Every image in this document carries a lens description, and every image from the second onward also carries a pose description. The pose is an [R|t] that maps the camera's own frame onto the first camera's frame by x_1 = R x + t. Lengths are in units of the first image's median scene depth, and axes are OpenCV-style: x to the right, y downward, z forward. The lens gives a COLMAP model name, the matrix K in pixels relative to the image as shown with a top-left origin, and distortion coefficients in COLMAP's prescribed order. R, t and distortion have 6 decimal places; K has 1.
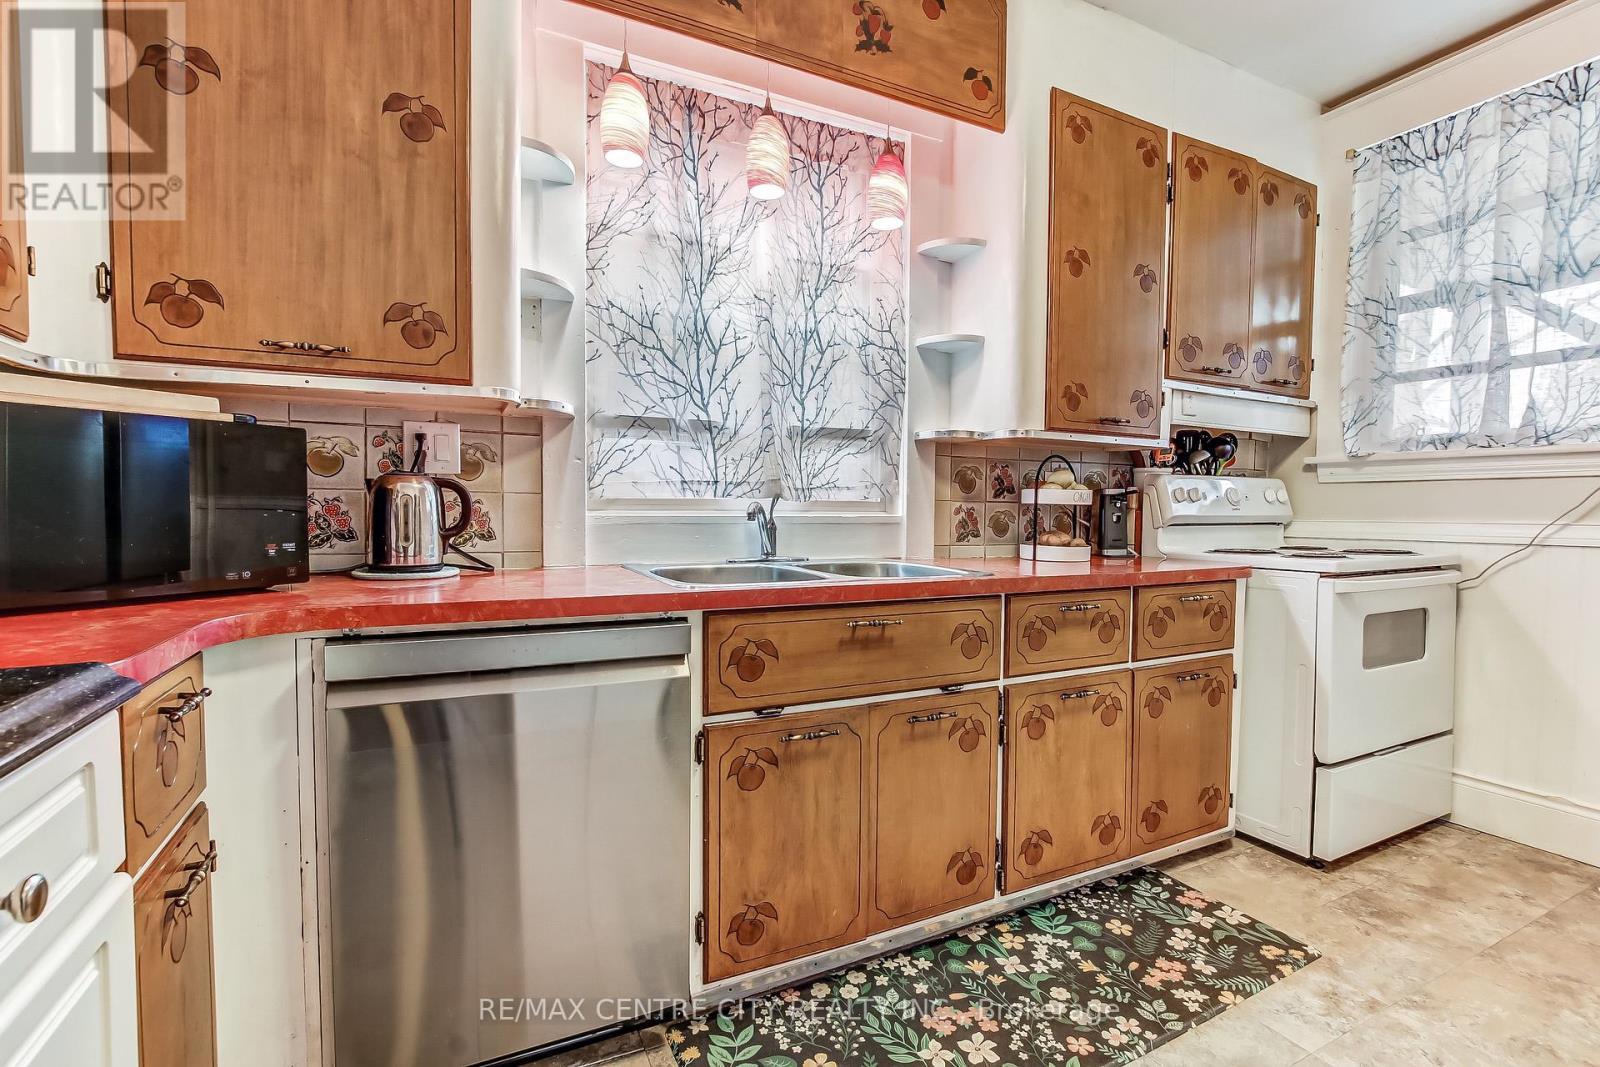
lens RADIAL K [[744.0, 0, 797.0], [0, 744.0, 541.5], [0, 0, 1]] dist [-0.007288, 0.000087]
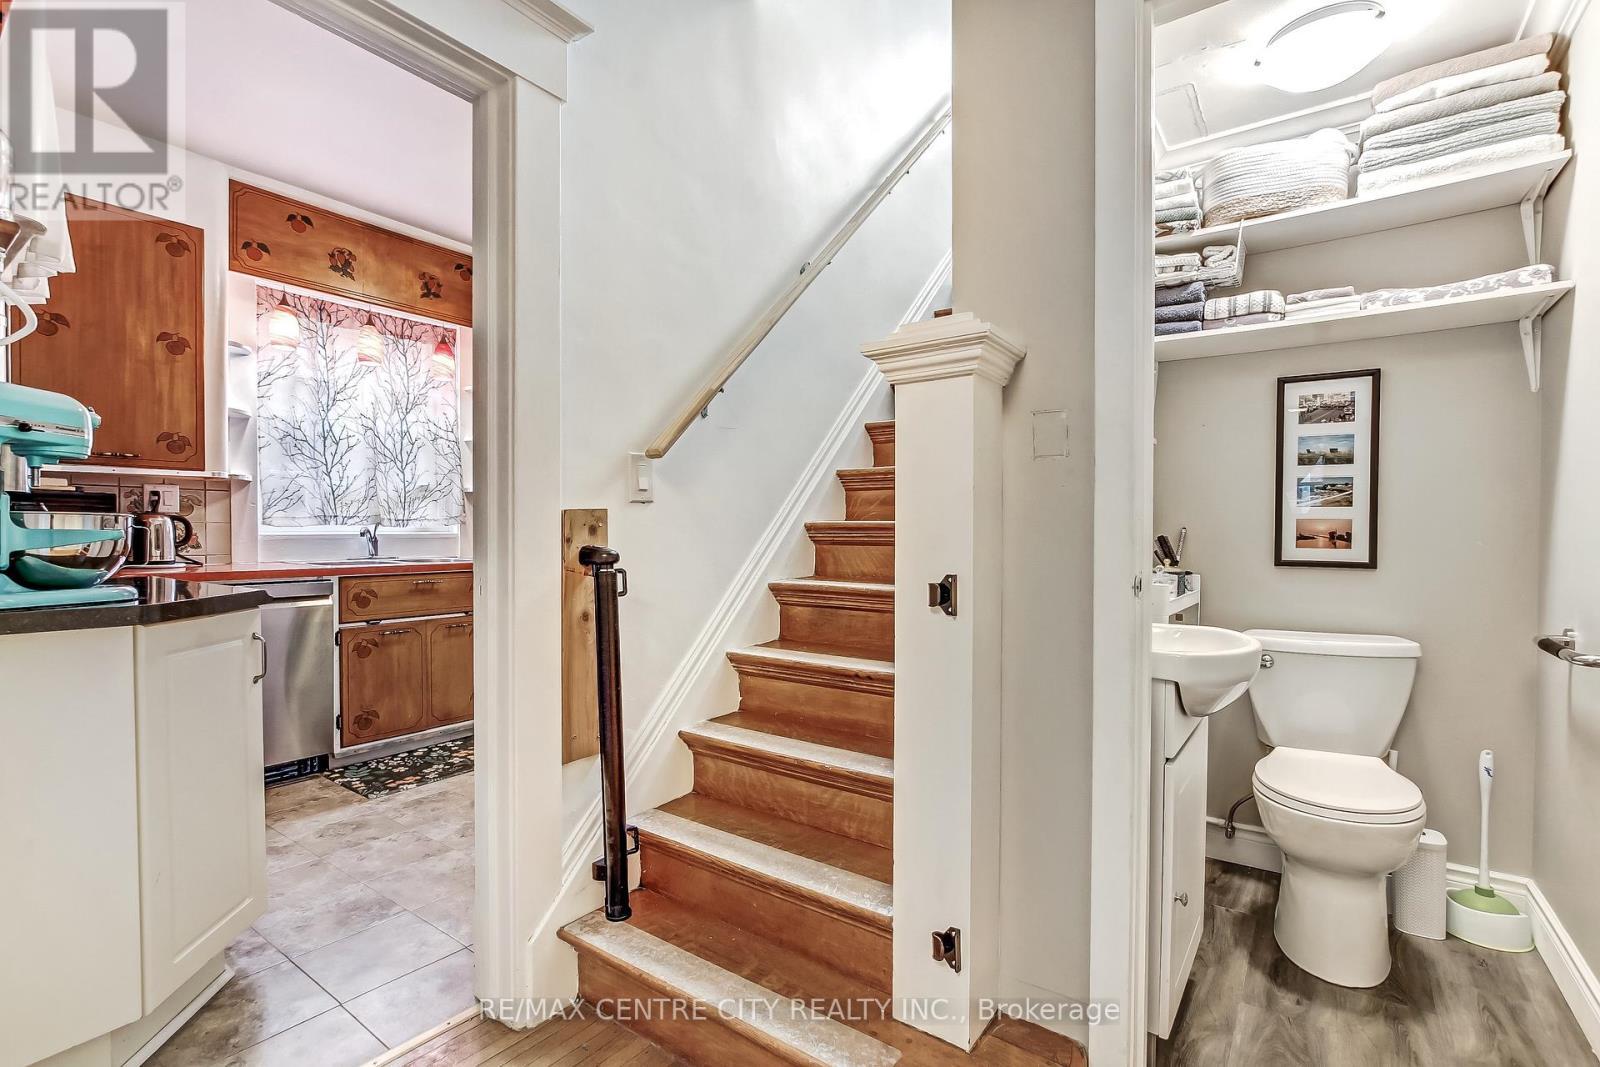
lens RADIAL K [[744.0, 0, 797.0], [0, 744.0, 541.5], [0, 0, 1]] dist [-0.007288, 0.000087]
pose [[0.890652, -0.012514, 0.454513, 0.080761], [0.023765, 0.999536, -0.019050, 0.057601], [-0.454064, 0.027768, 0.890536, -1.471994]]
